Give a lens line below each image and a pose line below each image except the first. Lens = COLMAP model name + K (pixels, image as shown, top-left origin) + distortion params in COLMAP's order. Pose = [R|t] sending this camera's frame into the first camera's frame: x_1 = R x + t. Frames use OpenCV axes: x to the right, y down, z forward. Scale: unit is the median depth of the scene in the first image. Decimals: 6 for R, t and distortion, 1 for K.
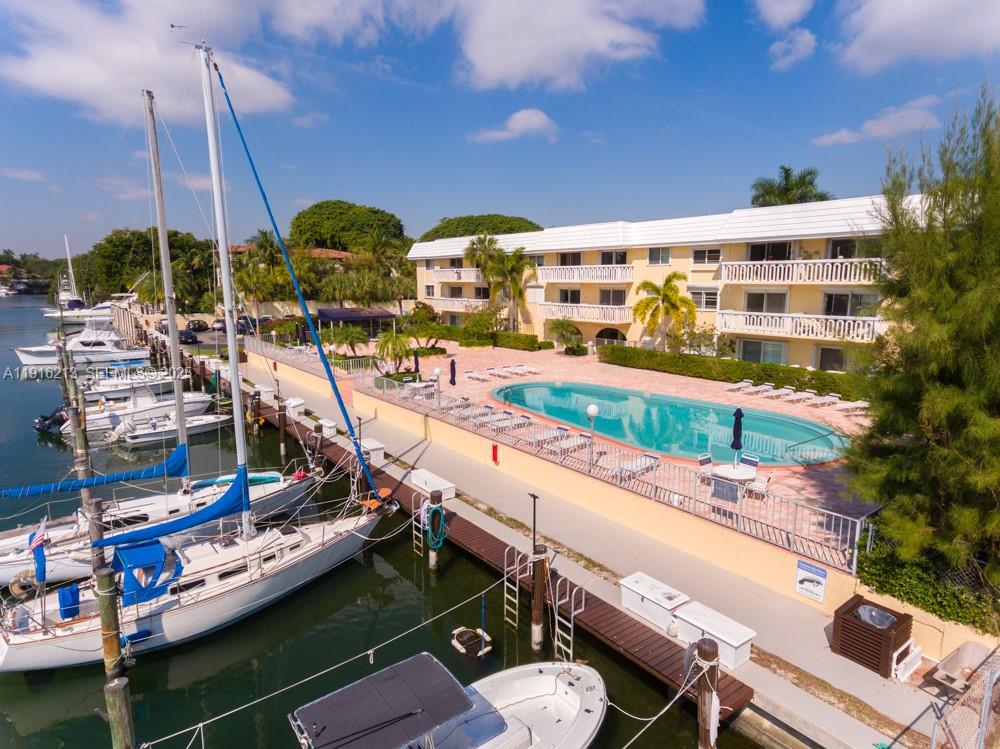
lens RADIAL K [[583.7, 0, 497.4], [0, 583.7, 374.8], [0, 0, 1]] dist [0.023819, -0.001625]
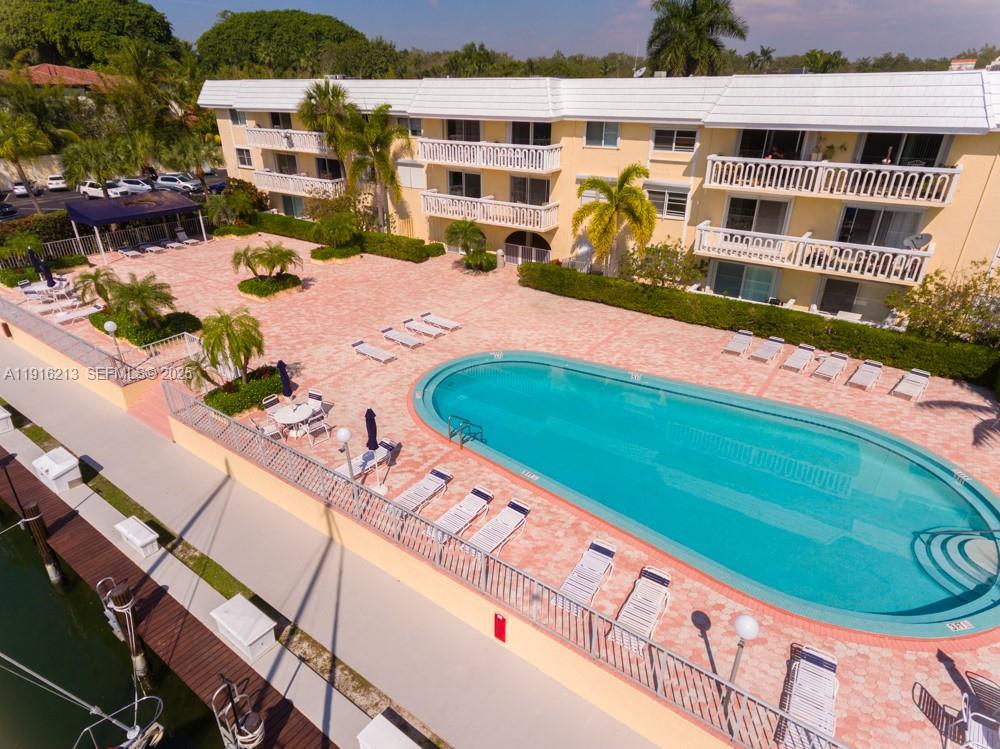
lens RADIAL K [[583.7, 0, 497.3], [0, 583.7, 377.5], [0, 0, 1]] dist [0.023819, -0.001625]
pose [[0.957732, -0.126763, 0.258227, -0.070124], [0.046699, 0.954277, 0.295253, -0.148536], [-0.283848, -0.270714, 0.919861, 0.329151]]
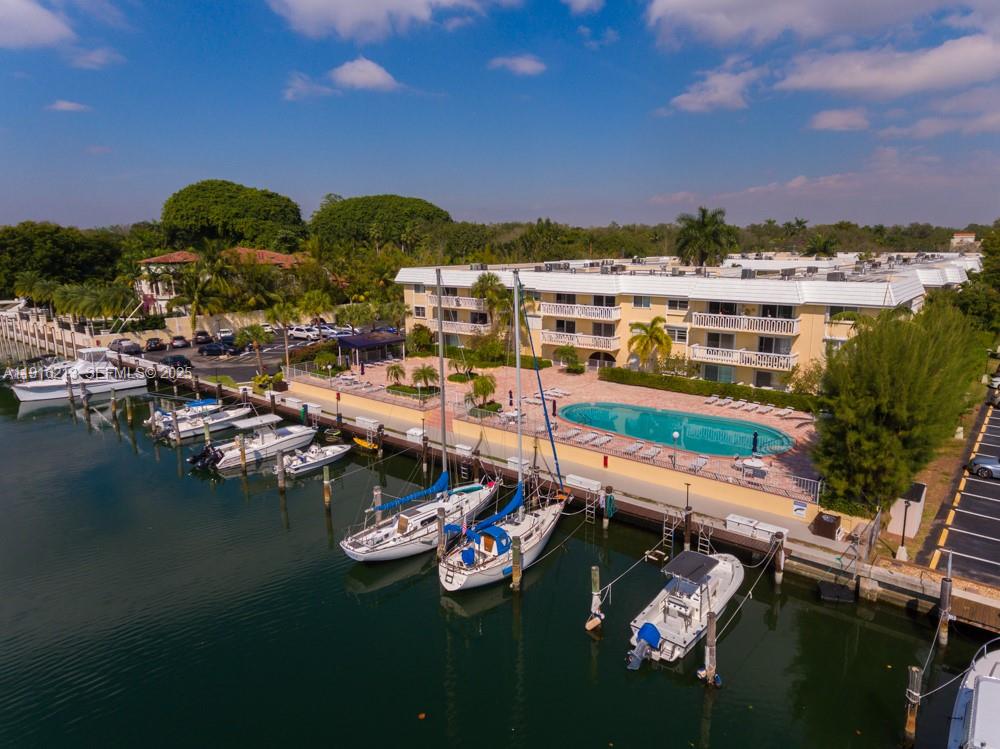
lens RADIAL K [[629.9, 0, 528.1], [0, 629.9, 376.8], [0, 0, 1]] dist [0.025056, -0.000588]
pose [[0.967898, -0.051688, 0.245971, -0.380161], [0.041571, 0.998069, 0.046153, -0.115320], [-0.247881, -0.034446, 0.968178, -0.395149]]
